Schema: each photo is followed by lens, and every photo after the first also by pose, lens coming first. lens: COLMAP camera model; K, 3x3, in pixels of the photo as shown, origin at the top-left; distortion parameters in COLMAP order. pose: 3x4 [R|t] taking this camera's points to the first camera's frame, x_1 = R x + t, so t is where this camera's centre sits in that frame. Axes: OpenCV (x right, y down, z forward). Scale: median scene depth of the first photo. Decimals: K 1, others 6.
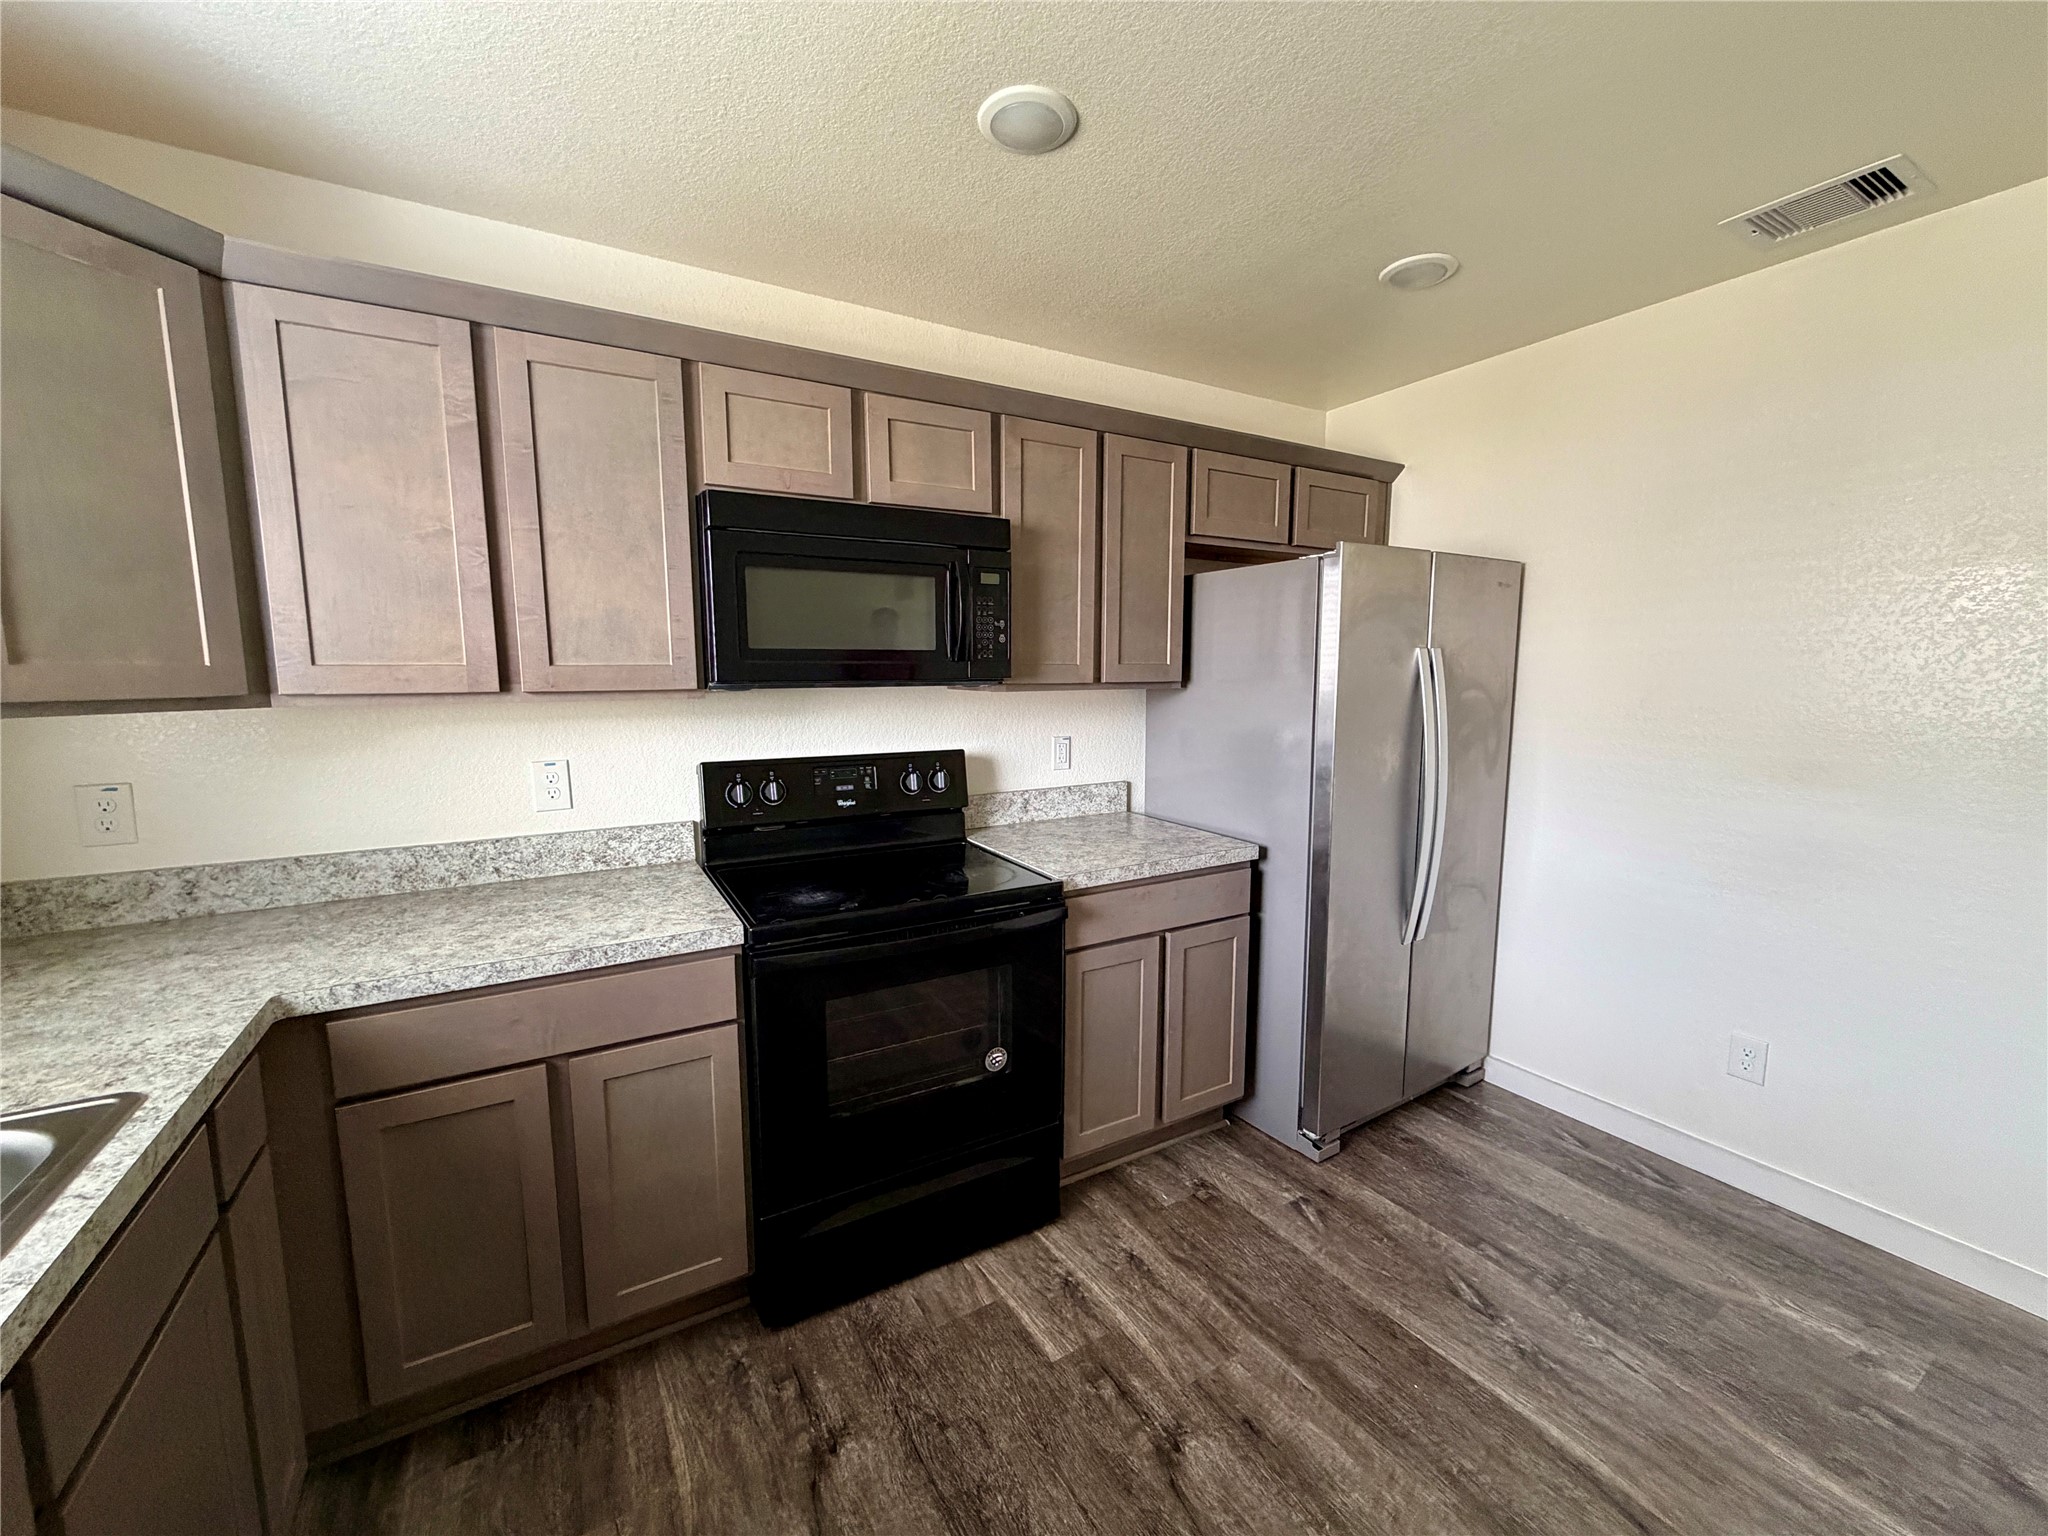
lens RADIAL K [[814.0, 0, 1019.2], [0, 814.0, 771.7], [0, 0, 1]] dist [-0.000548, 0.000262]
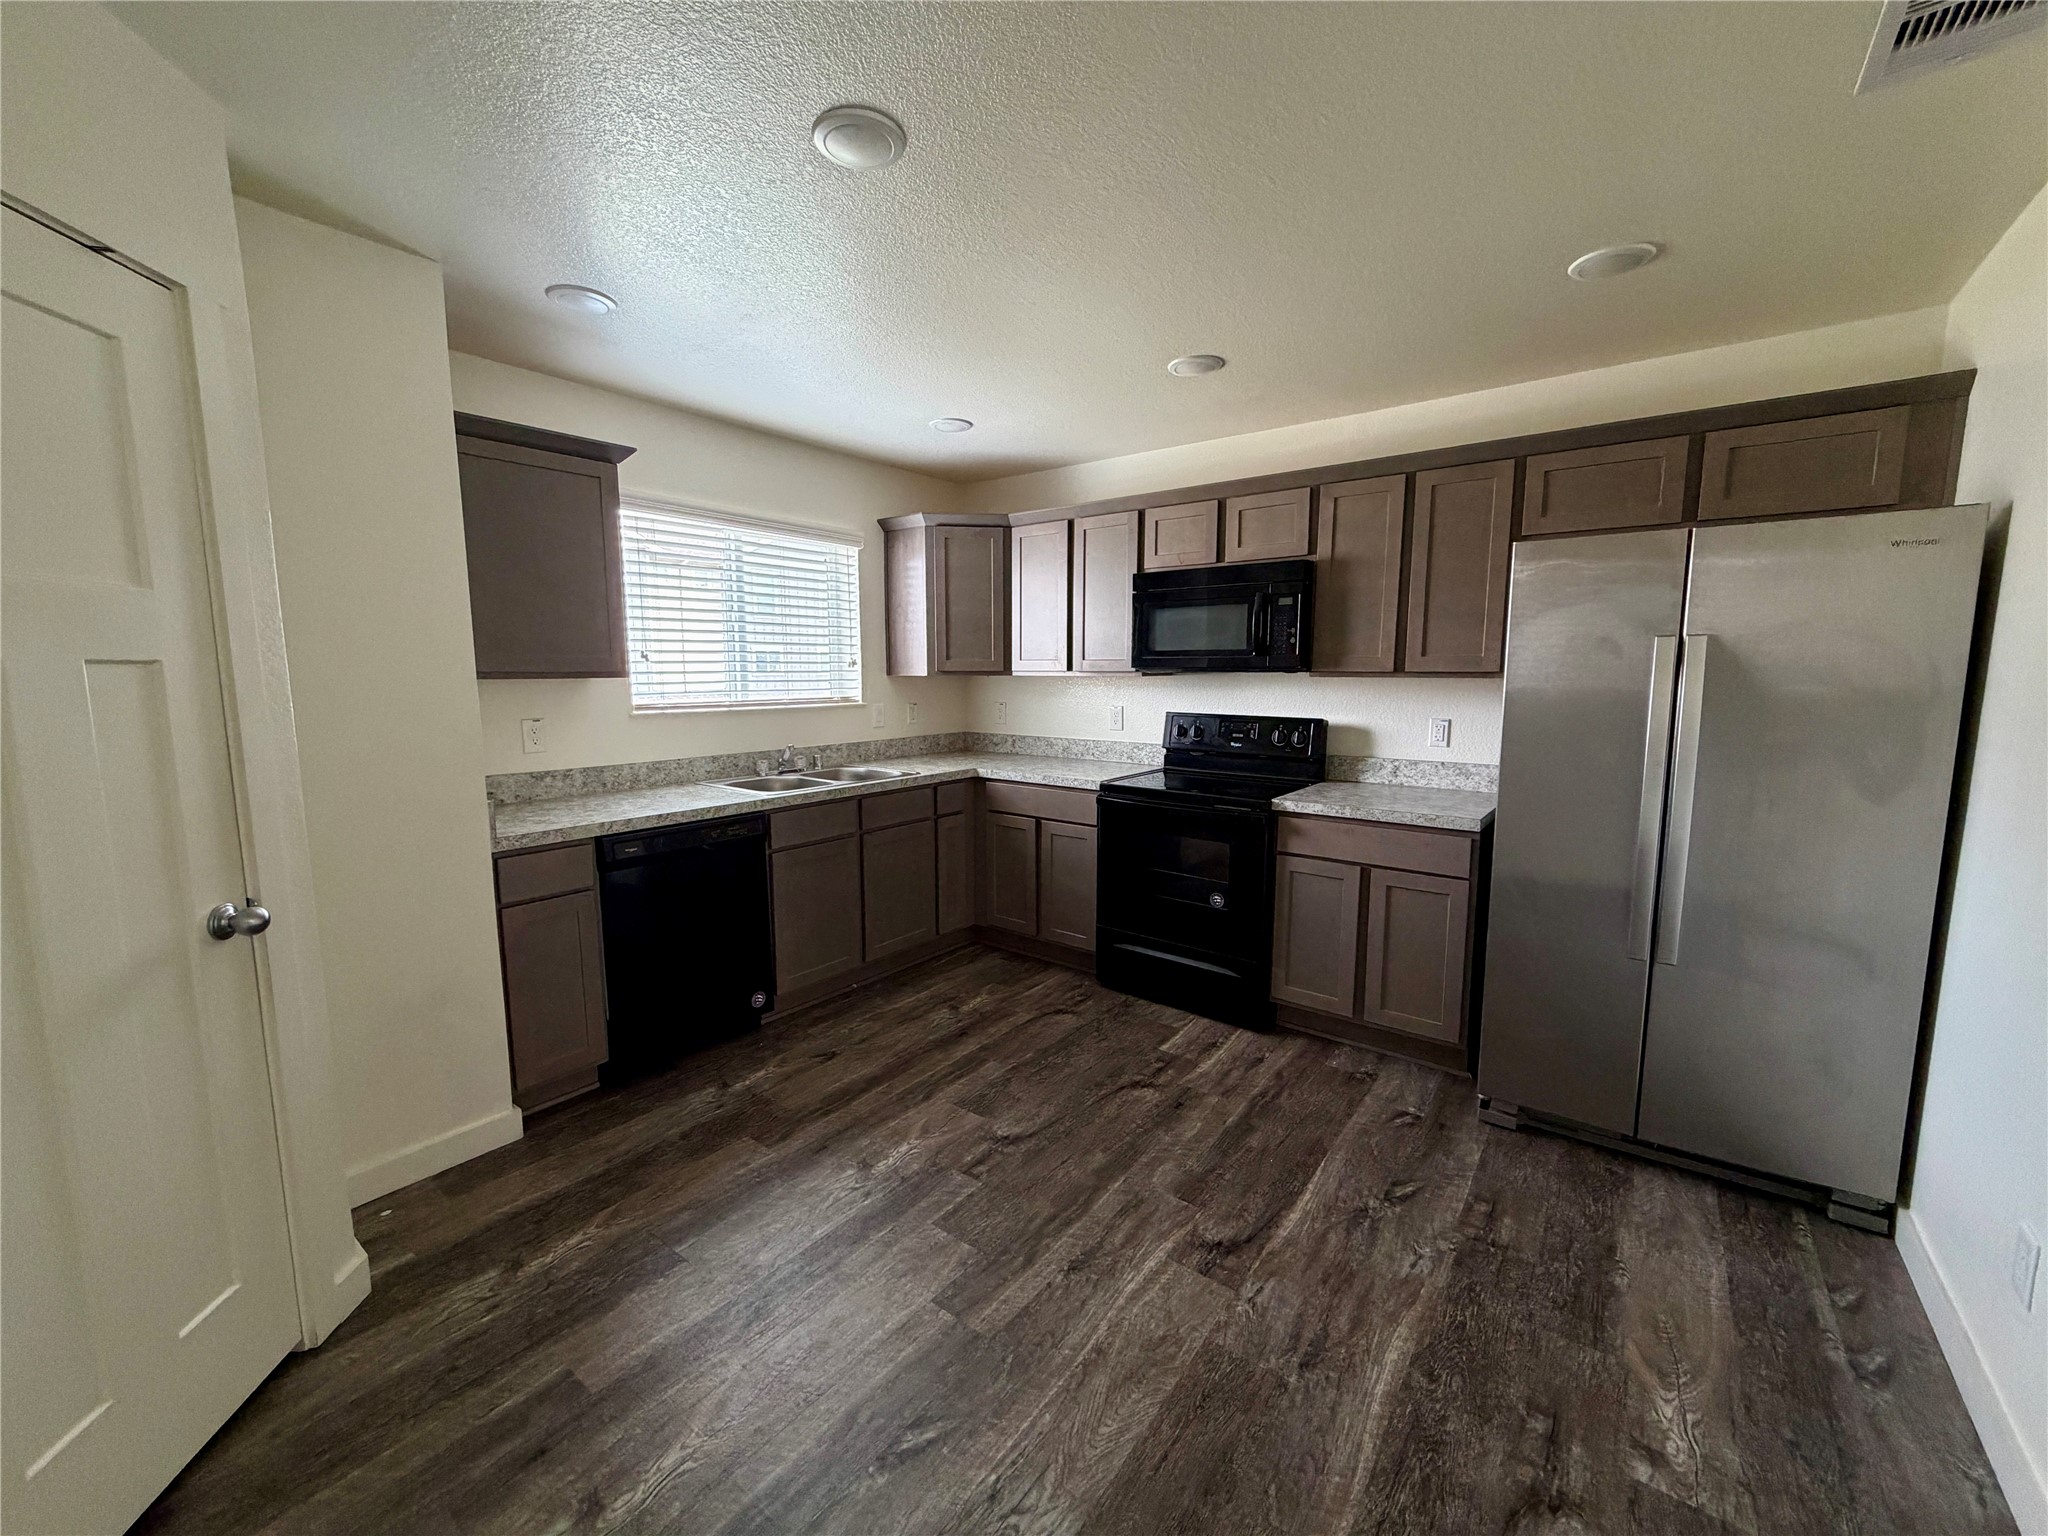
lens RADIAL K [[814.0, 0, 1019.2], [0, 814.0, 771.7], [0, 0, 1]] dist [-0.000548, 0.000262]
pose [[0.366861, 0.119845, -0.922524, 1.296545], [-0.118483, 0.989610, 0.081442, 0.012552], [0.922700, 0.079426, 0.377249, -0.002385]]
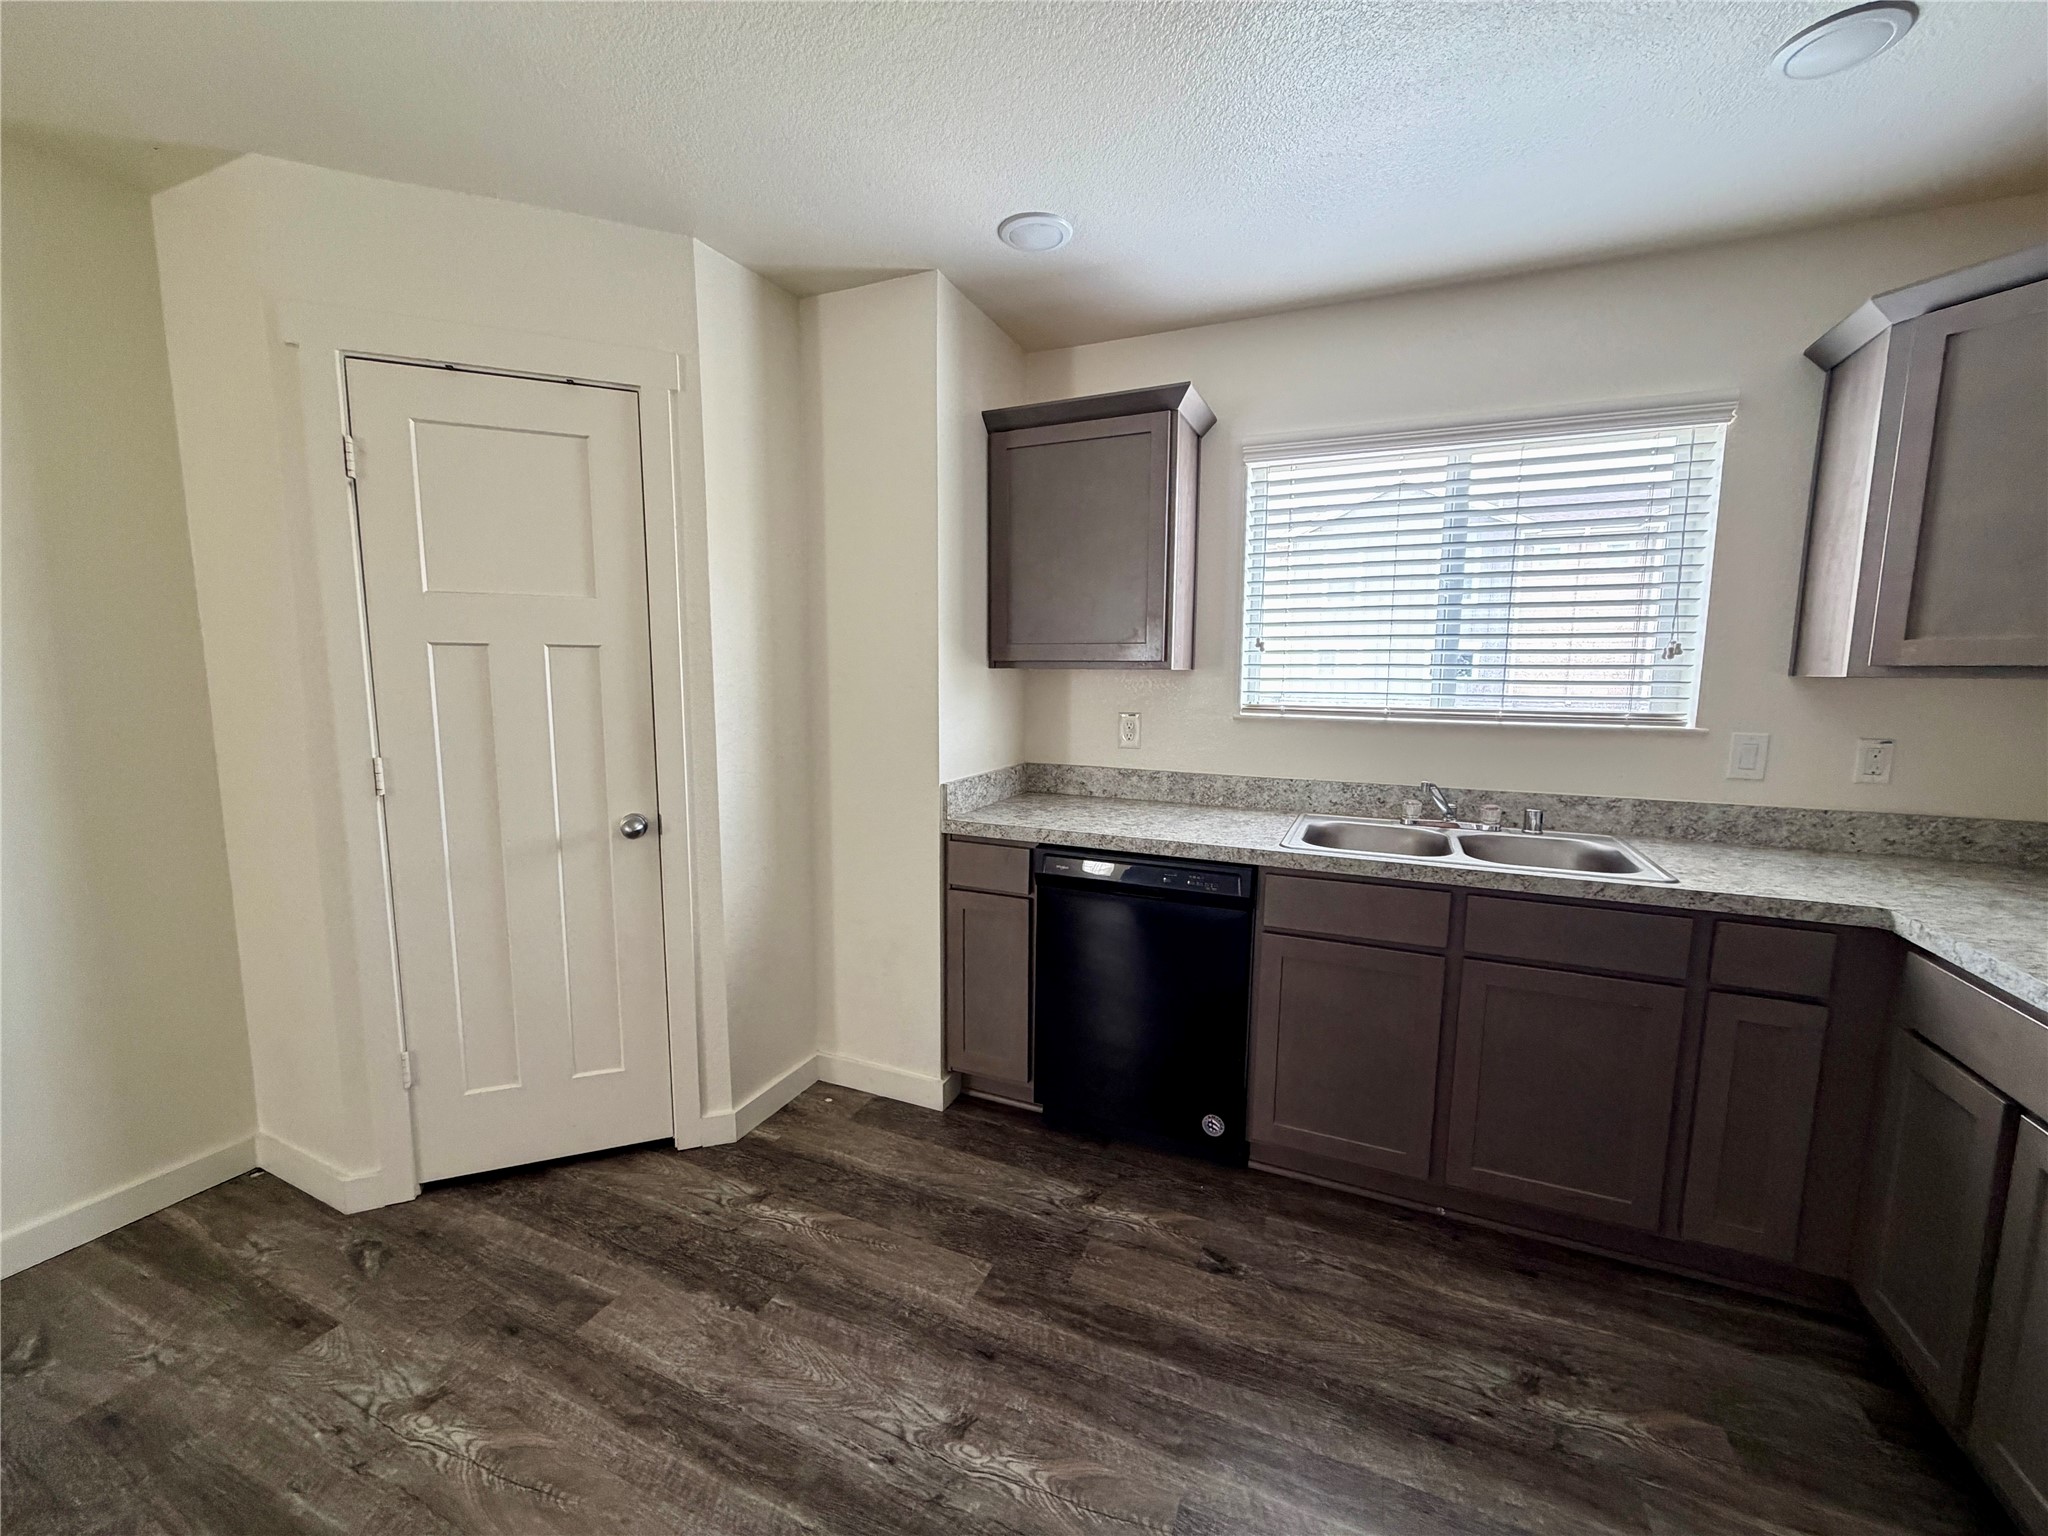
lens RADIAL K [[814.0, 0, 1019.2], [0, 814.0, 771.7], [0, 0, 1]] dist [-0.000548, 0.000262]
pose [[-0.814854, 0.067056, -0.575775, 0.544495], [-0.080305, 0.970650, 0.226695, -0.062451], [0.574077, 0.230961, -0.785553, 0.761684]]
